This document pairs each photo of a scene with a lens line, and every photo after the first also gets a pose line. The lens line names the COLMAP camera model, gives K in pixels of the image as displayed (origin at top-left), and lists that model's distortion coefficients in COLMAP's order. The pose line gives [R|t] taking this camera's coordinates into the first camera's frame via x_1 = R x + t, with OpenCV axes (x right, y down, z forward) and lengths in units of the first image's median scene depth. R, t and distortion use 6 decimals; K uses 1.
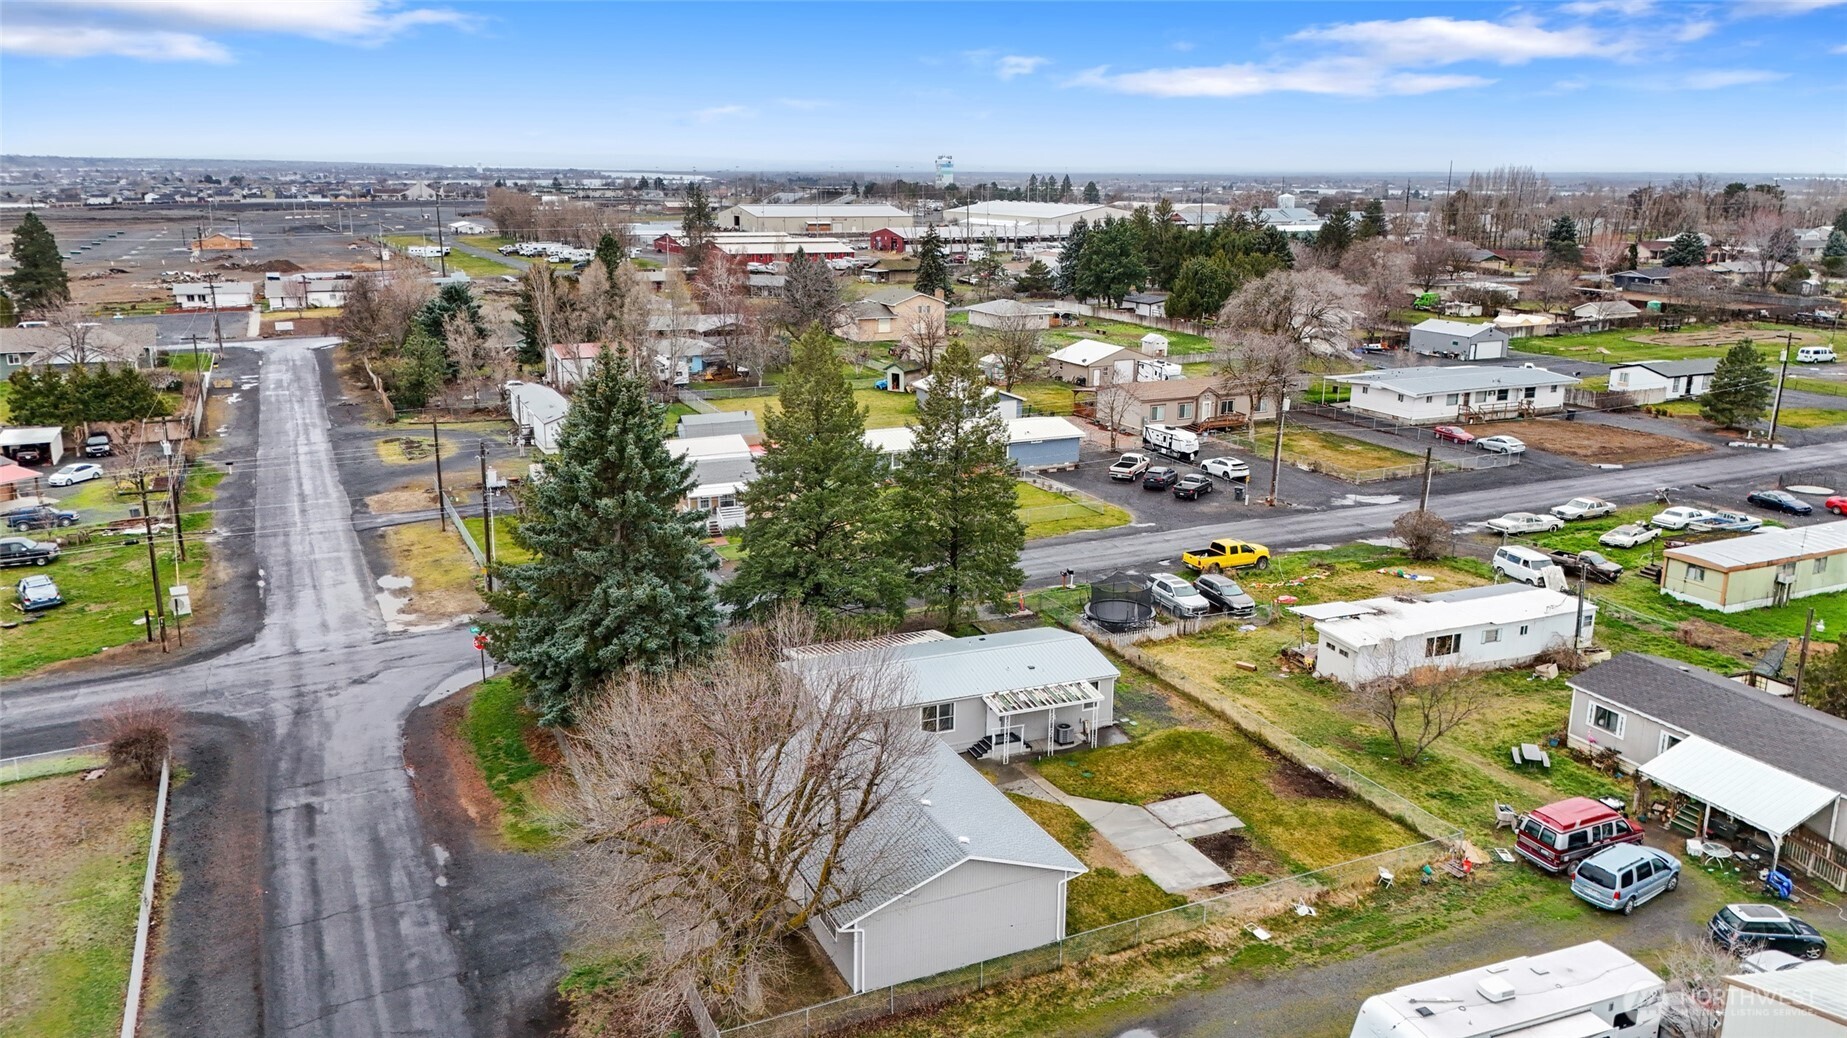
lens RADIAL K [[1350.0, 0, 923.5], [0, 1350.0, 519.0], [0, 0, 1]] dist [0.097678, -0.105727]
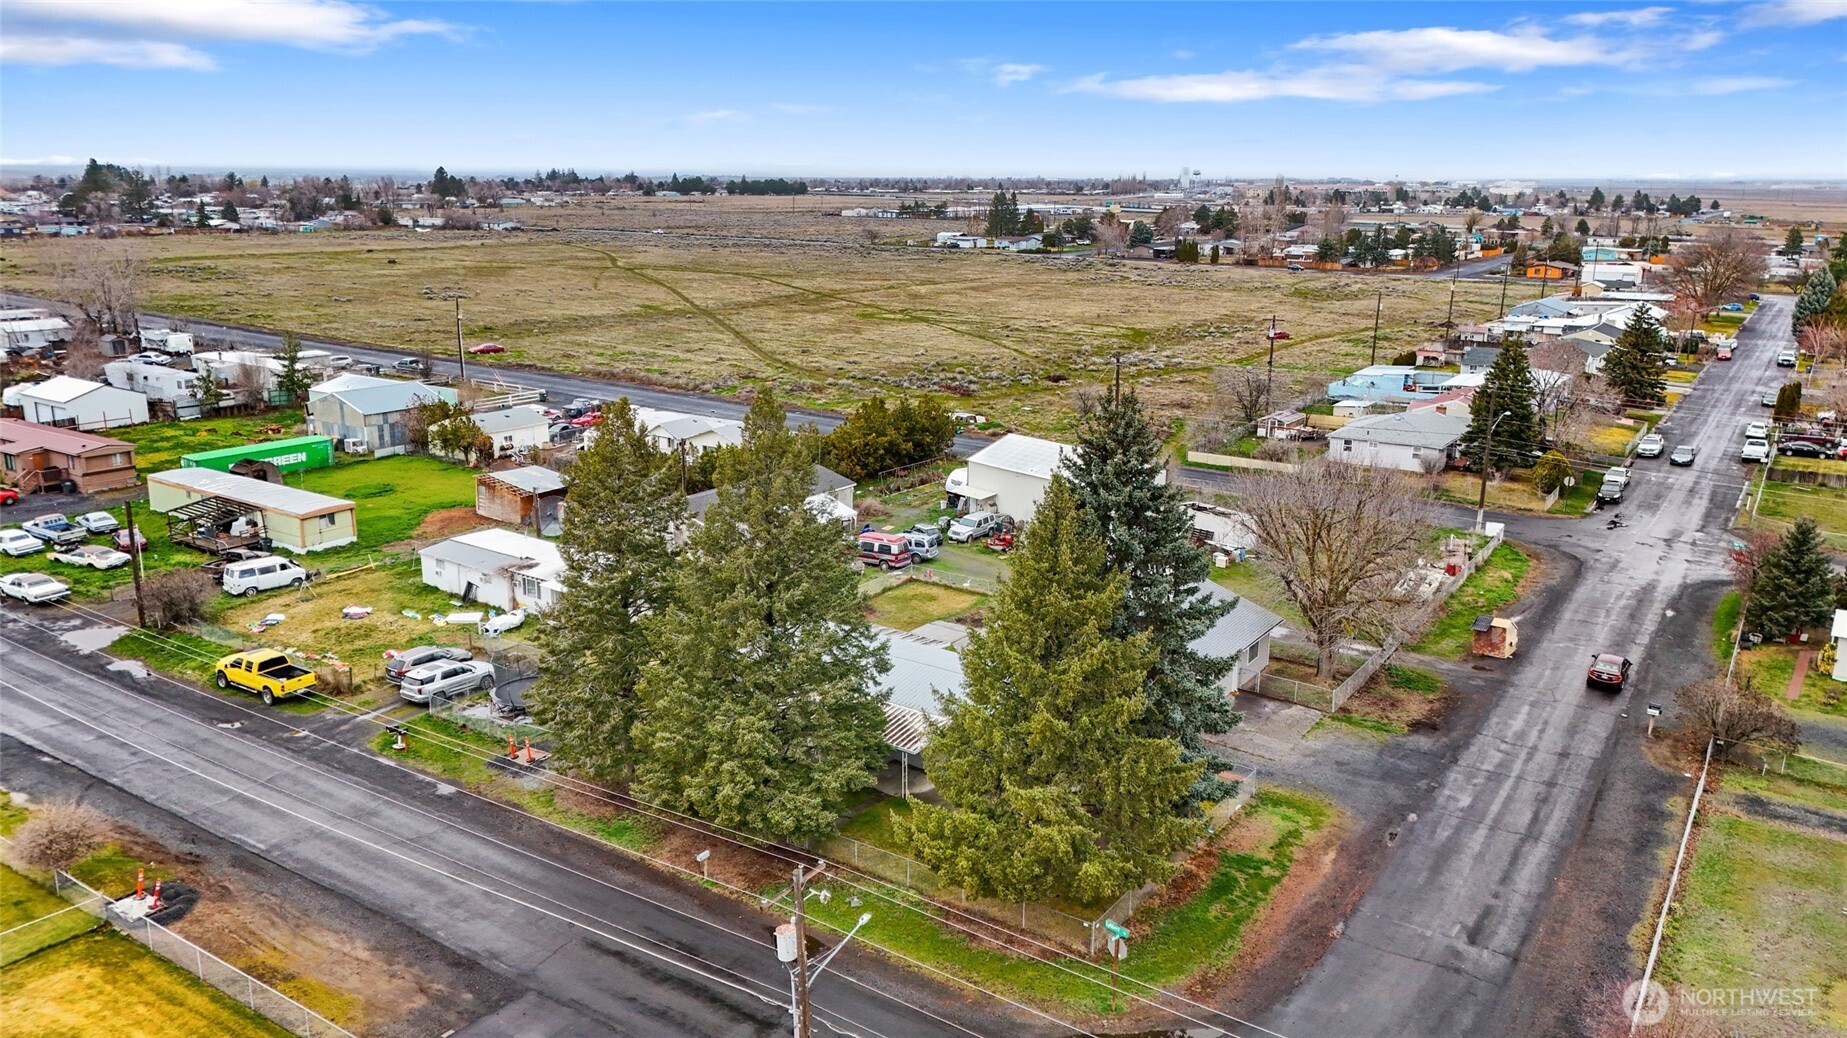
lens RADIAL K [[1350.0, 0, 923.5], [0, 1350.0, 519.0], [0, 0, 1]] dist [0.097678, -0.105727]
pose [[-0.517383, -0.223514, 0.826049, -0.875063], [0.201769, 0.906211, 0.371579, -0.393272], [-0.831628, 0.358920, -0.423759, 1.480035]]
